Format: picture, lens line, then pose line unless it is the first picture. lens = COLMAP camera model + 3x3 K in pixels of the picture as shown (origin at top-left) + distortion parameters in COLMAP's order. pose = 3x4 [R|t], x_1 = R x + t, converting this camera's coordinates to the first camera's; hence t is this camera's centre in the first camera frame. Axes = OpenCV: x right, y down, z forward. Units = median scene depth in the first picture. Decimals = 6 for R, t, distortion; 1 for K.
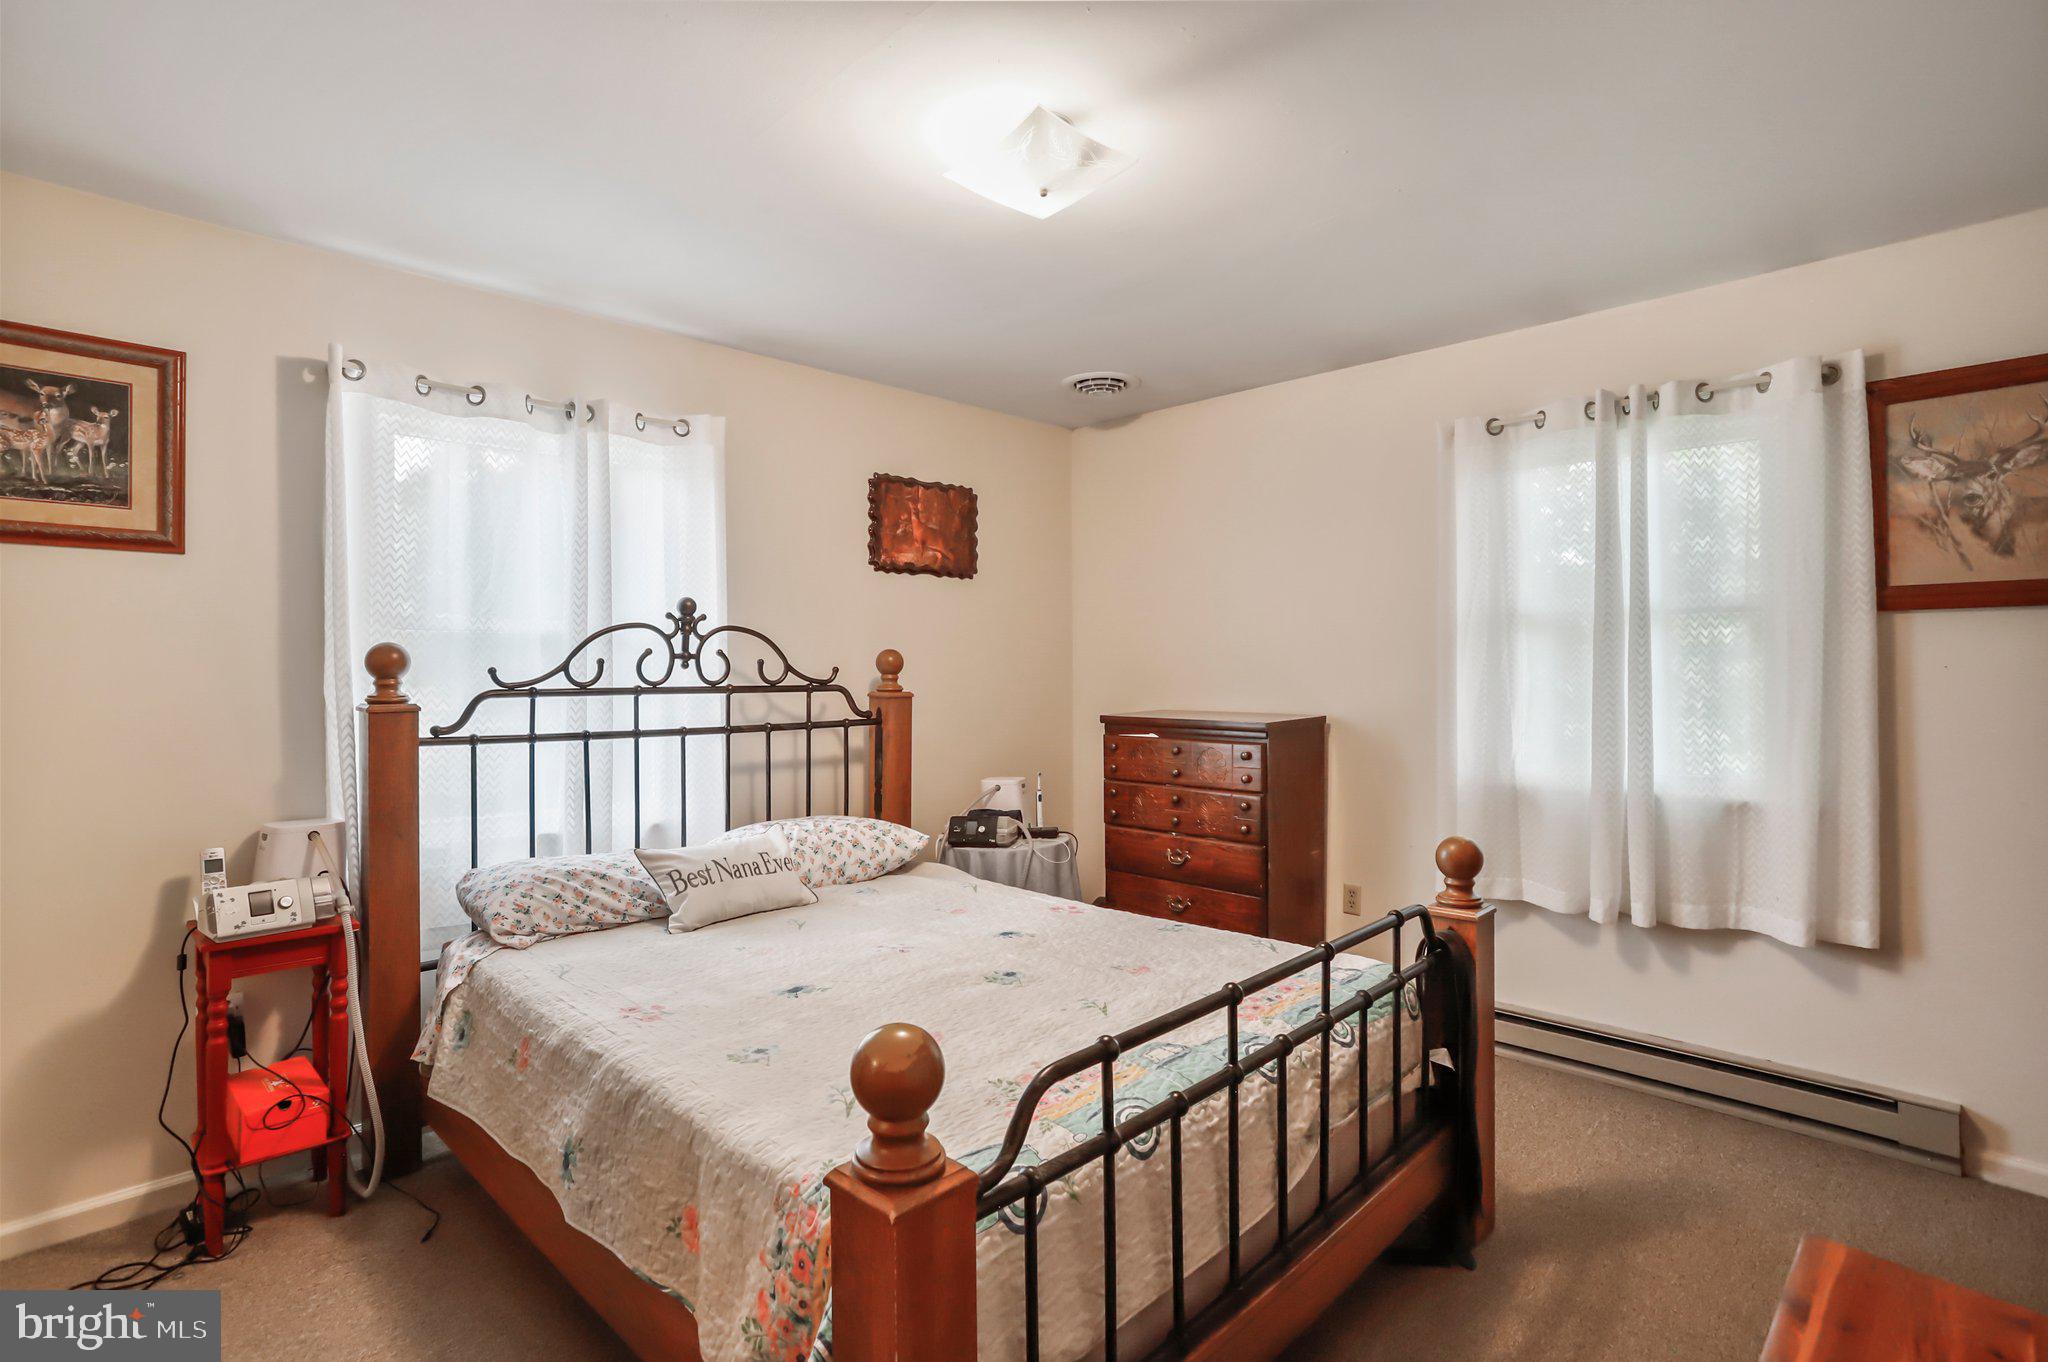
lens RADIAL K [[994.3, 0, 1022.1], [0, 994.3, 669.4], [0, 0, 1]] dist [-0.061897, 0.035351]
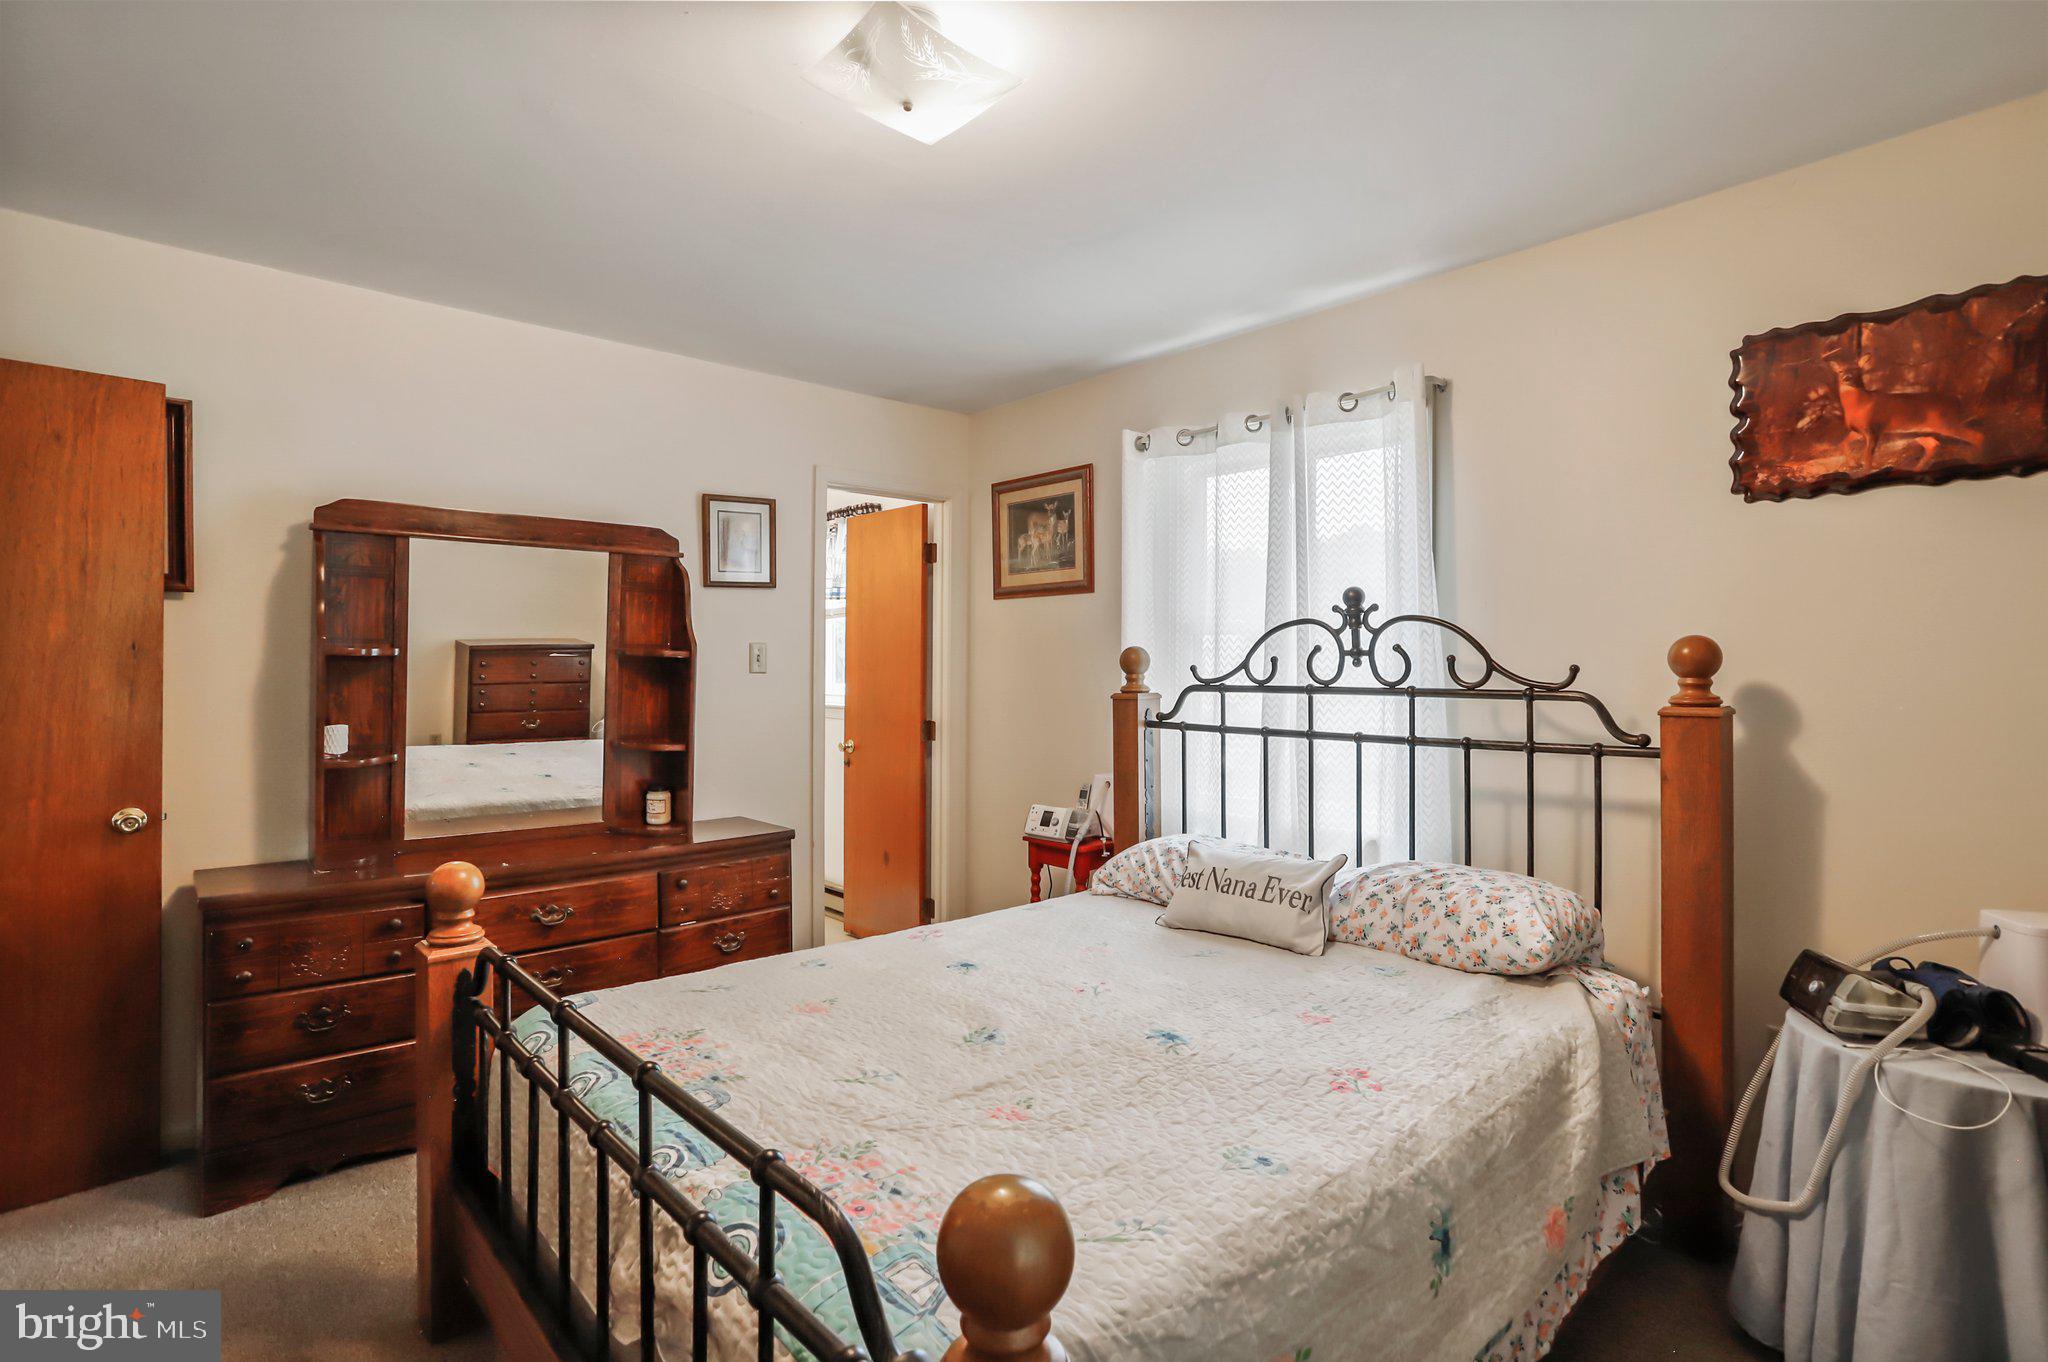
lens RADIAL K [[994.3, 0, 1022.1], [0, 994.3, 669.4], [0, 0, 1]] dist [-0.061897, 0.035351]
pose [[-0.052063, 0.003817, -0.998636, 0.569394], [-0.003036, 0.999987, 0.003981, -0.001098], [0.998639, 0.003239, -0.052051, 0.754009]]
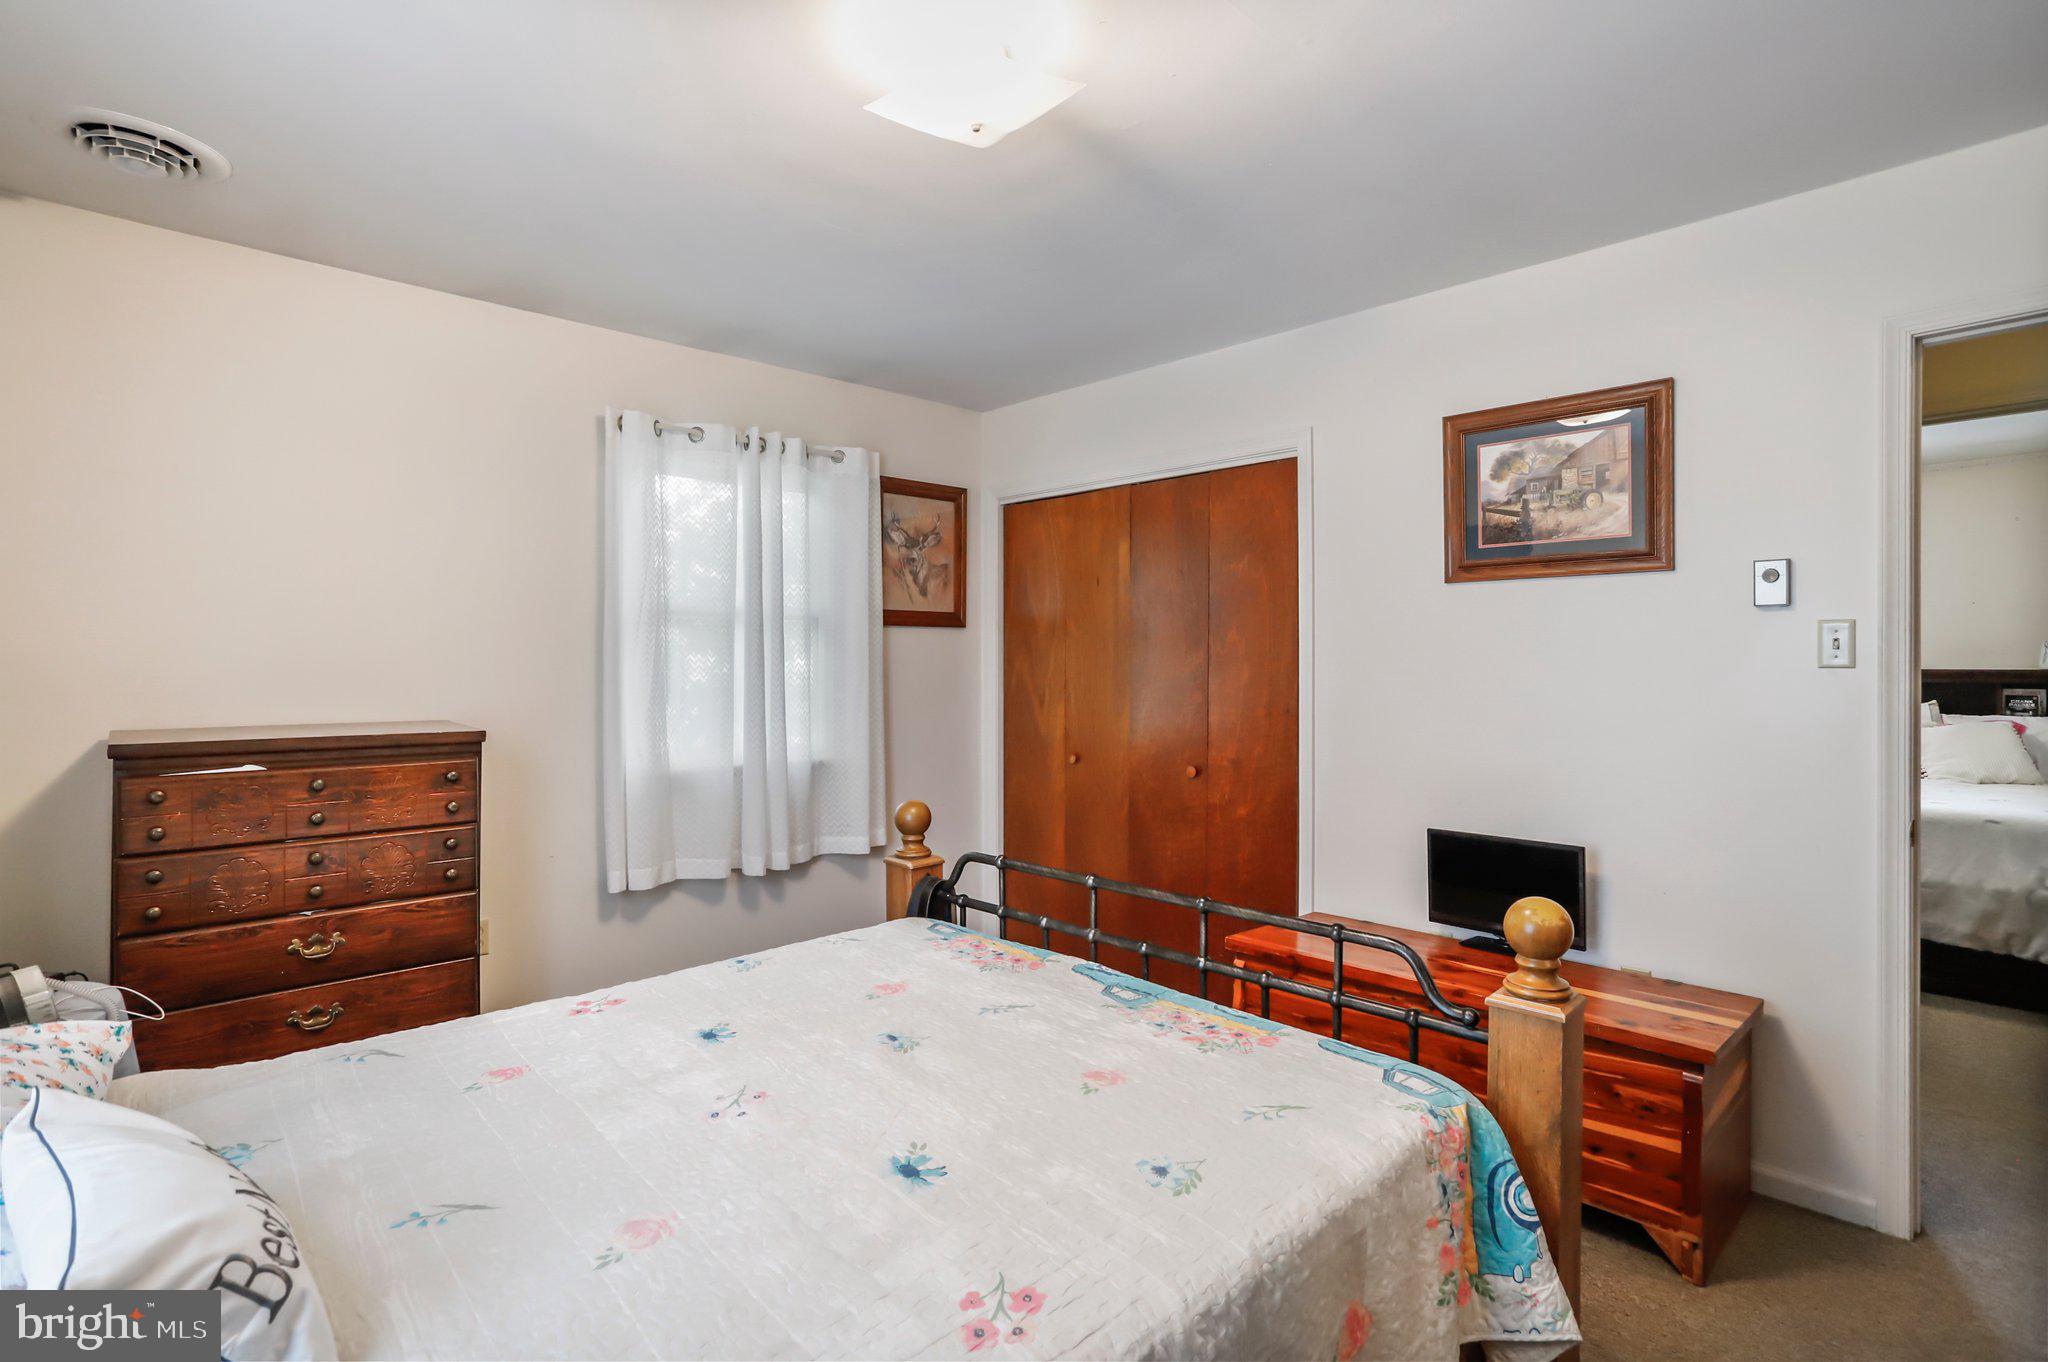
lens RADIAL K [[994.3, 0, 1022.1], [0, 994.3, 669.4], [0, 0, 1]] dist [-0.061897, 0.035351]
pose [[0.020624, -0.003657, 0.999781, -0.573339], [0.000940, 0.999993, 0.003638, 0.003719], [-0.999787, 0.000865, 0.020628, 0.619471]]
